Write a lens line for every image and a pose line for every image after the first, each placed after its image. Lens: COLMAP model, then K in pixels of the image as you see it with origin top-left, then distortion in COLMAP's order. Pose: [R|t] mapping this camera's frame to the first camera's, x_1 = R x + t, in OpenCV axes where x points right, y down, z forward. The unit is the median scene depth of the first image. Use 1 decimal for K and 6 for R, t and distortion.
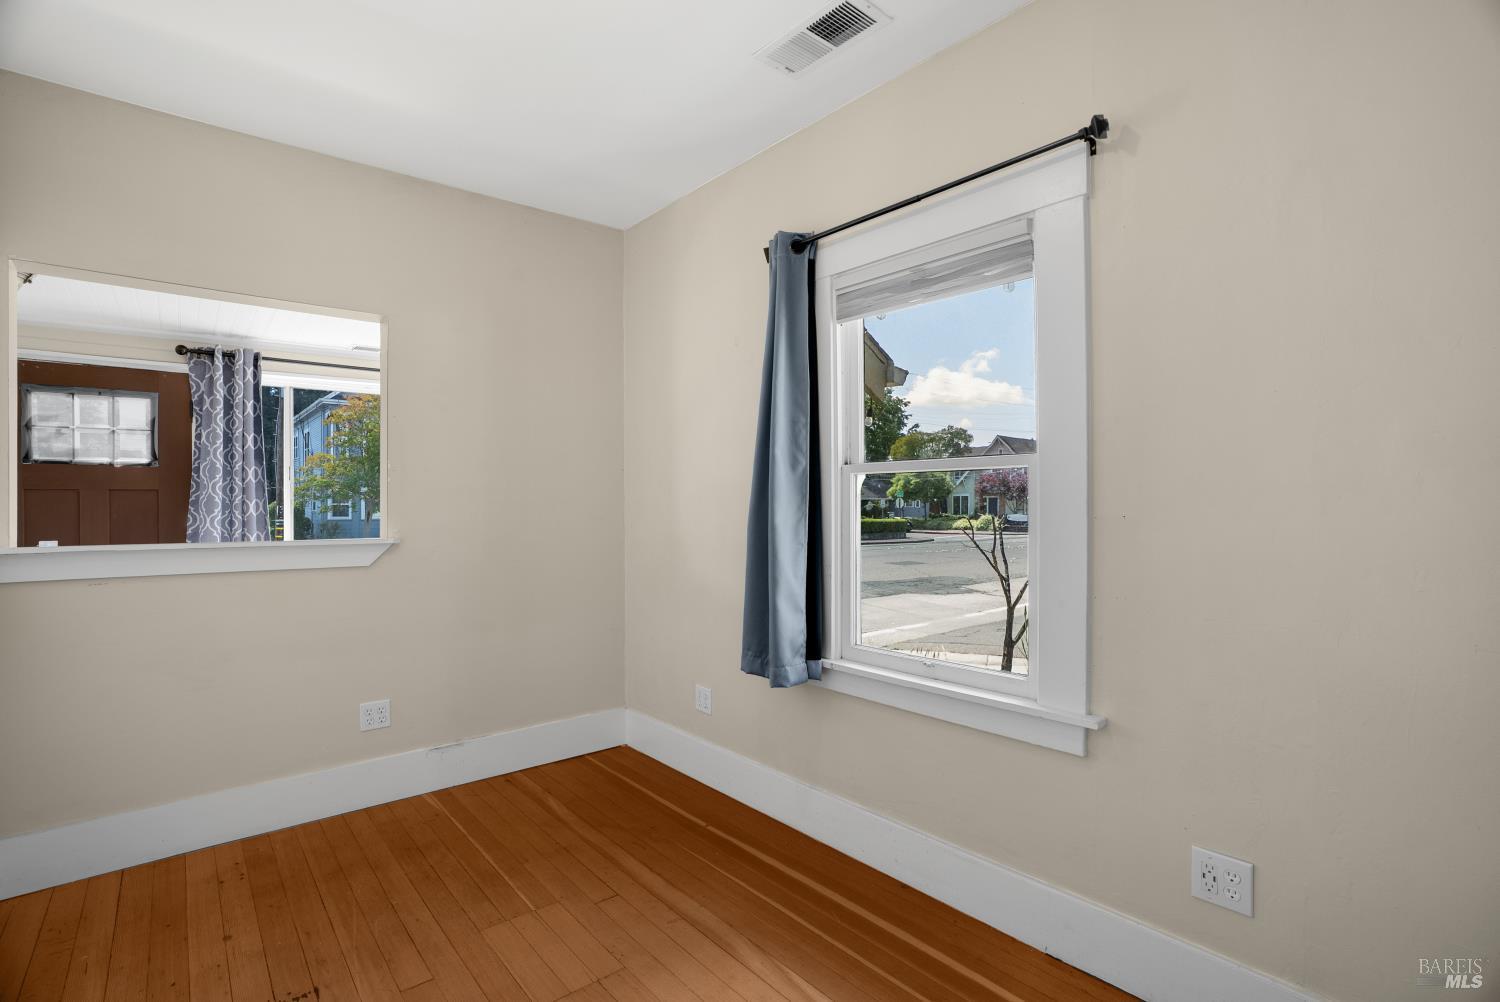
lens RADIAL K [[705.0, 0, 750.0], [0, 705.0, 501.0], [0, 0, 1]] dist [-0.065747, 0.026896]
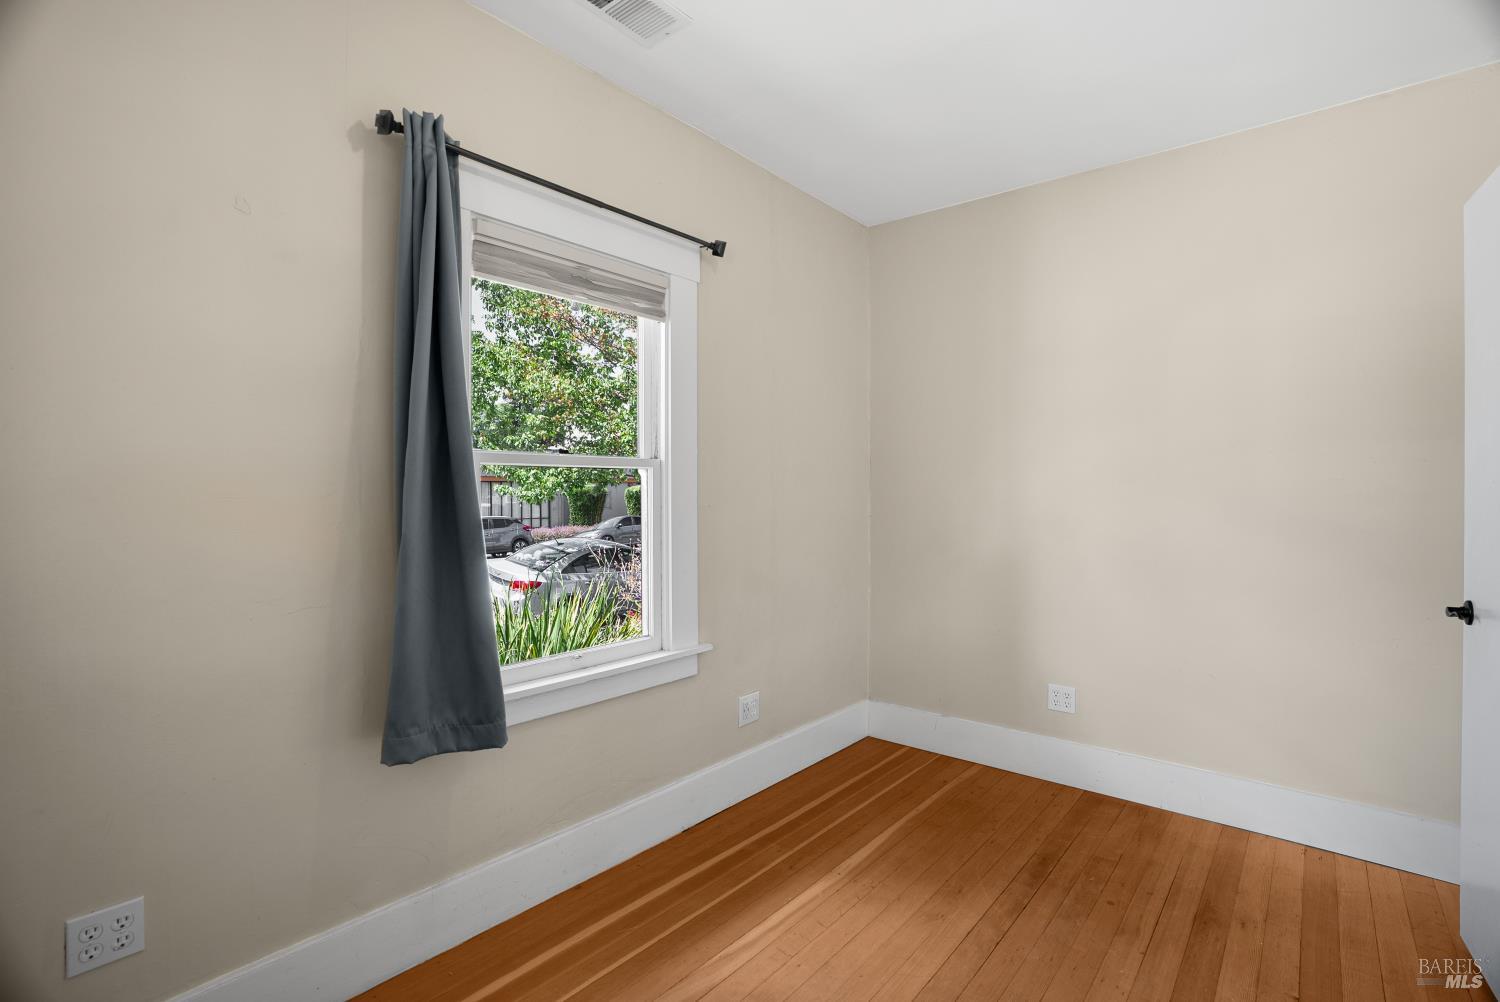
lens RADIAL K [[705.0, 0, 750.0], [0, 705.0, 501.0], [0, 0, 1]] dist [-0.065747, 0.026896]
pose [[-0.164338, -0.004785, 0.986392, -0.897839], [0.008486, 0.999944, 0.006264, 0.002667], [-0.986368, 0.009400, -0.164289, 1.044907]]
